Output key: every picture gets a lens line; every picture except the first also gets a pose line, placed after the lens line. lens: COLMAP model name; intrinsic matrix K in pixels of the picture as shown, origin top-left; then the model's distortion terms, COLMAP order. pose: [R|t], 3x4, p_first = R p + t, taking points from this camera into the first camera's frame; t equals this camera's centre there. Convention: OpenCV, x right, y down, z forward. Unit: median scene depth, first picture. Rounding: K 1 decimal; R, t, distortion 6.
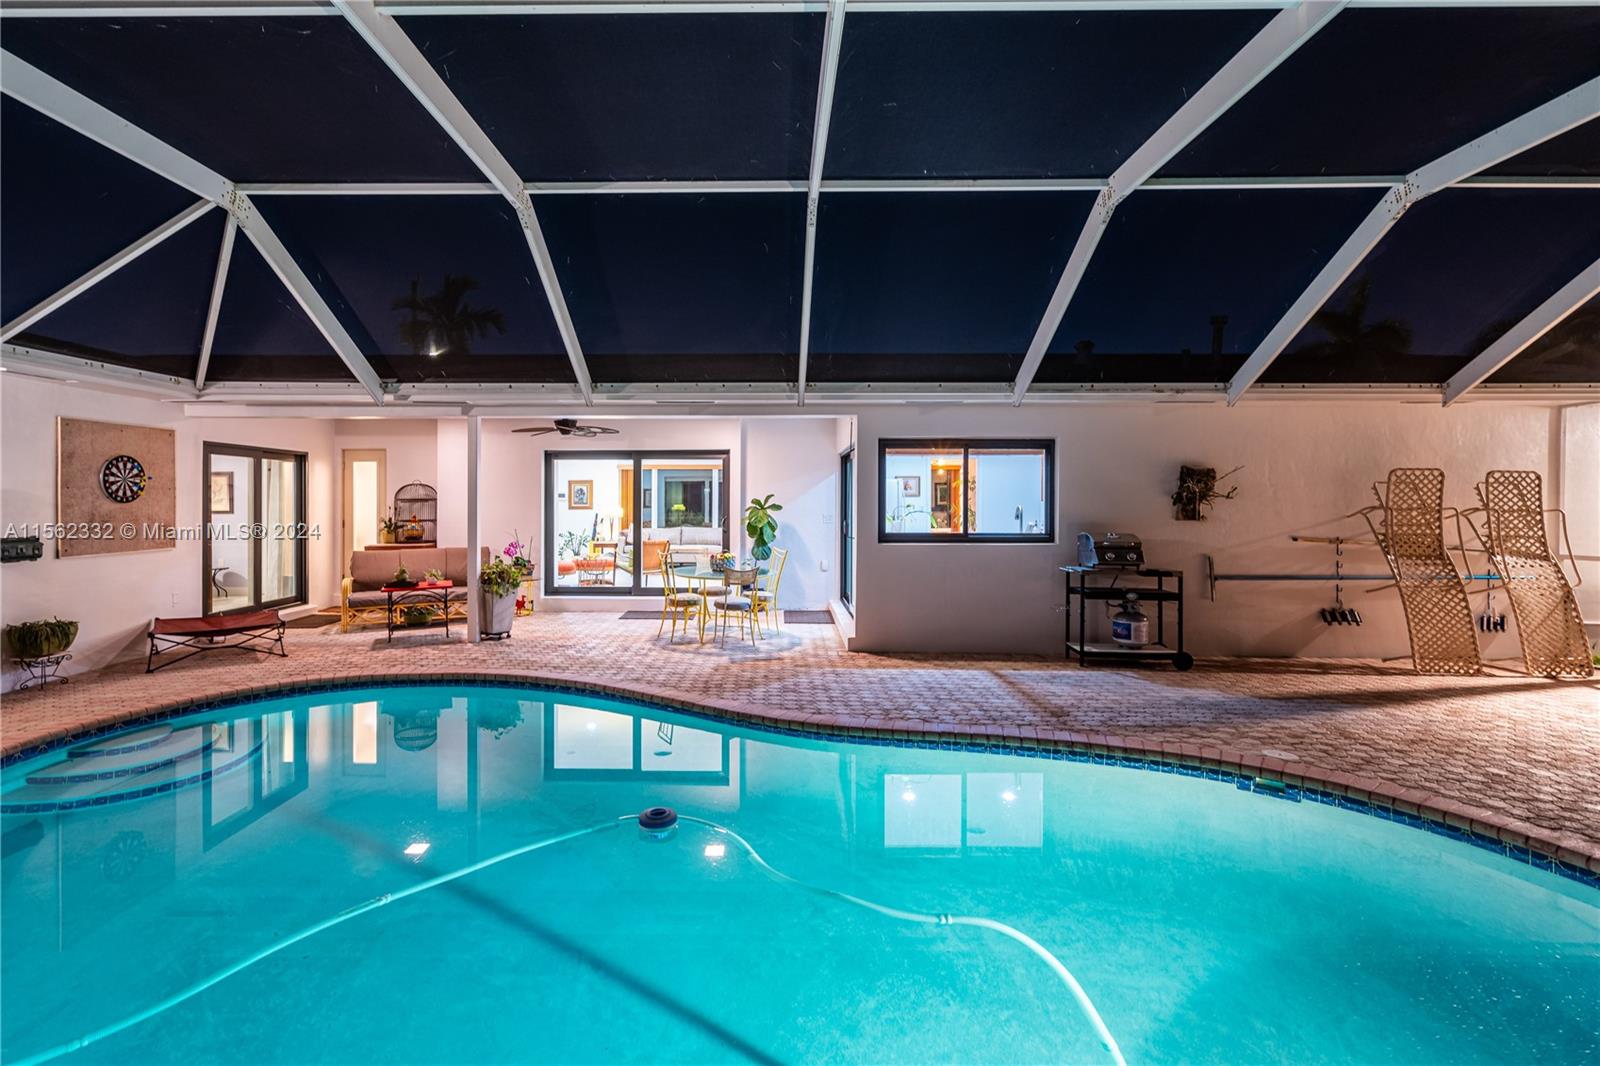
lens RADIAL K [[729.7, 0, 799.8], [0, 729.7, 507.2], [0, 0, 1]] dist [-0.002141, -0.000298]
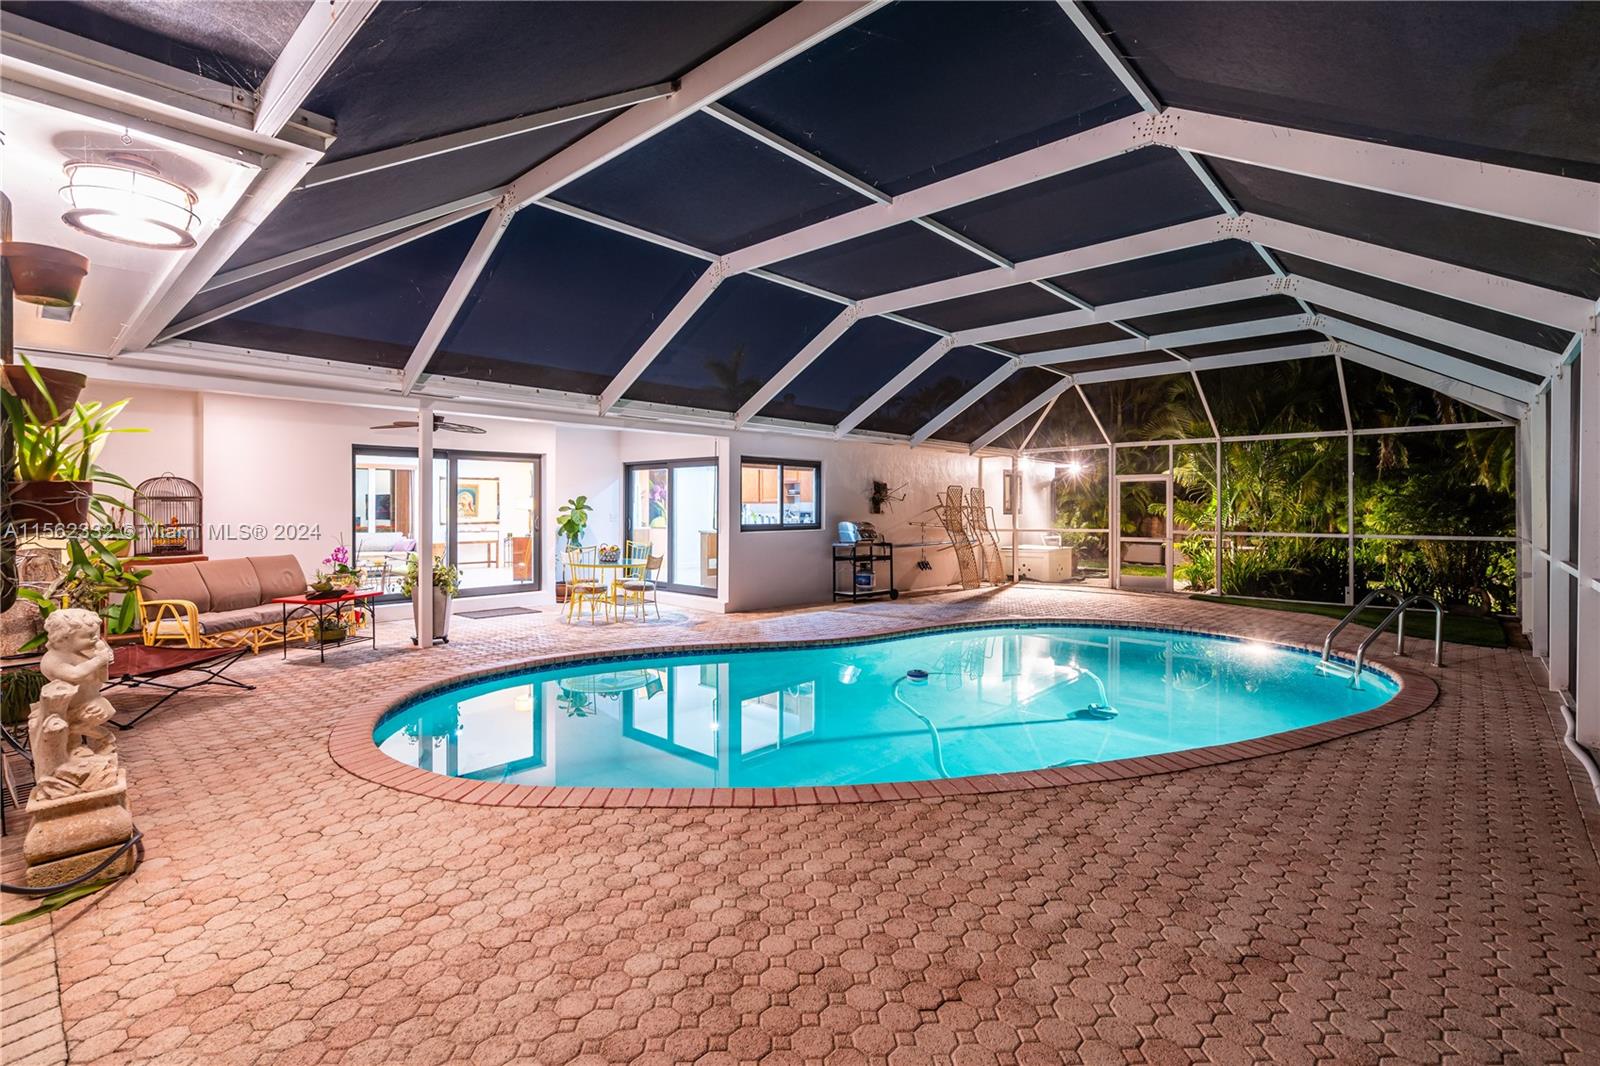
lens RADIAL K [[729.7, 0, 799.8], [0, 729.7, 507.2], [0, 0, 1]] dist [-0.002141, -0.000298]
pose [[0.667401, -0.001404, 0.744697, -0.829738], [-0.001147, 0.999995, 0.002913, -0.000902], [-0.744697, -0.002799, 0.667397, 0.012309]]
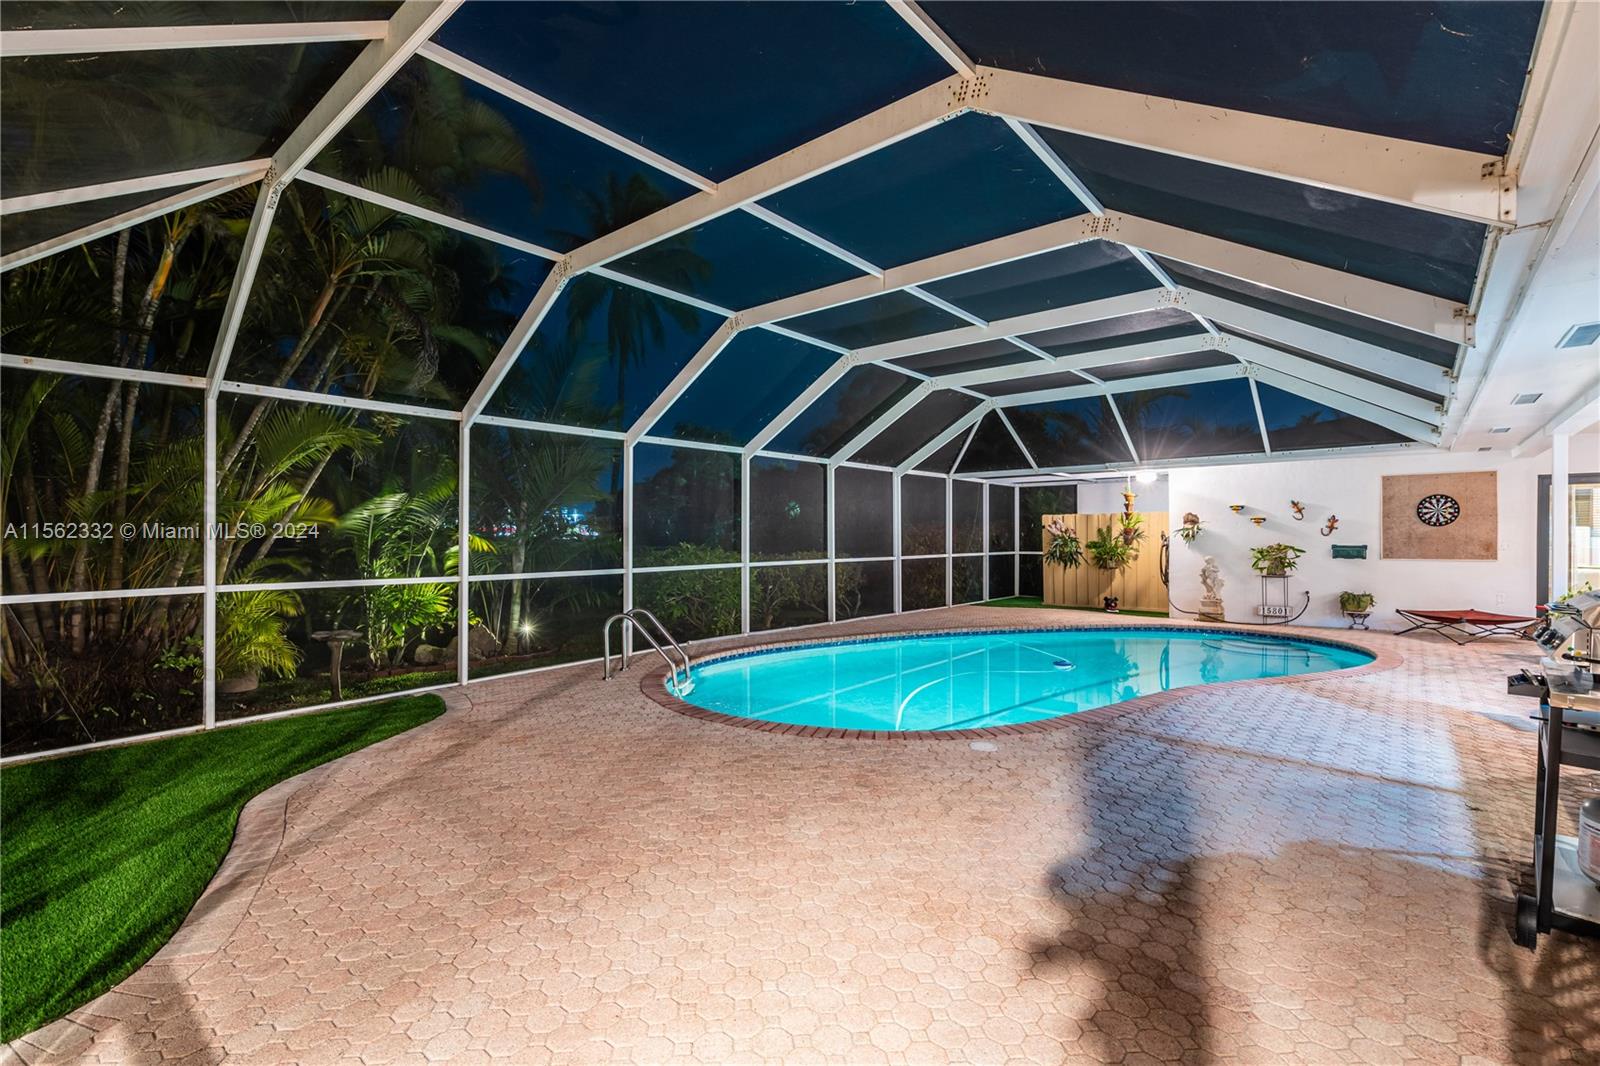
lens RADIAL K [[718.3, 0, 826.3], [0, 718.3, 529.4], [0, 0, 1]] dist [-0.001256, -0.000192]
pose [[-0.622178, -0.001999, -0.782873, 0.900570], [-0.001921, 0.999998, -0.001026, 0.003879], [0.782873, 0.000866, -0.622181, 0.842968]]
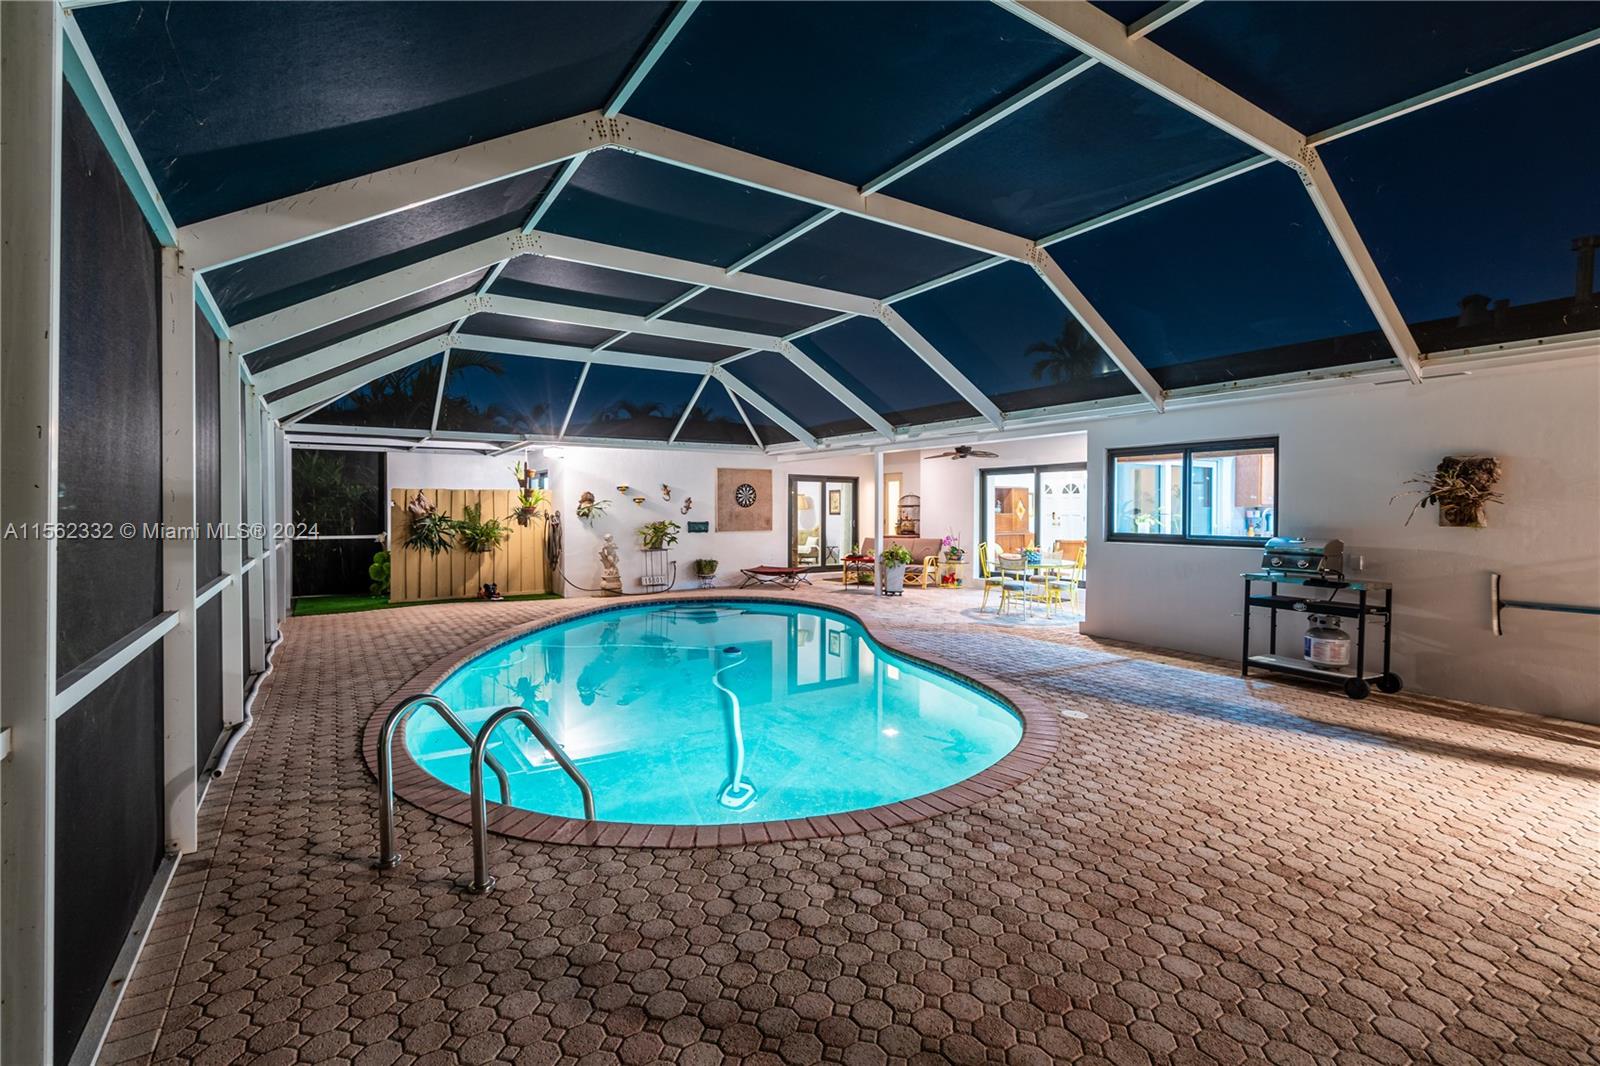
lens RADIAL K [[729.7, 0, 799.8], [0, 729.7, 507.2], [0, 0, 1]] dist [-0.002141, -0.000298]
pose [[0.558195, -0.003130, -0.829704, 0.779267], [-0.007371, 0.999935, -0.008731, 0.009594], [0.829677, 0.010990, 0.558135, -0.018270]]
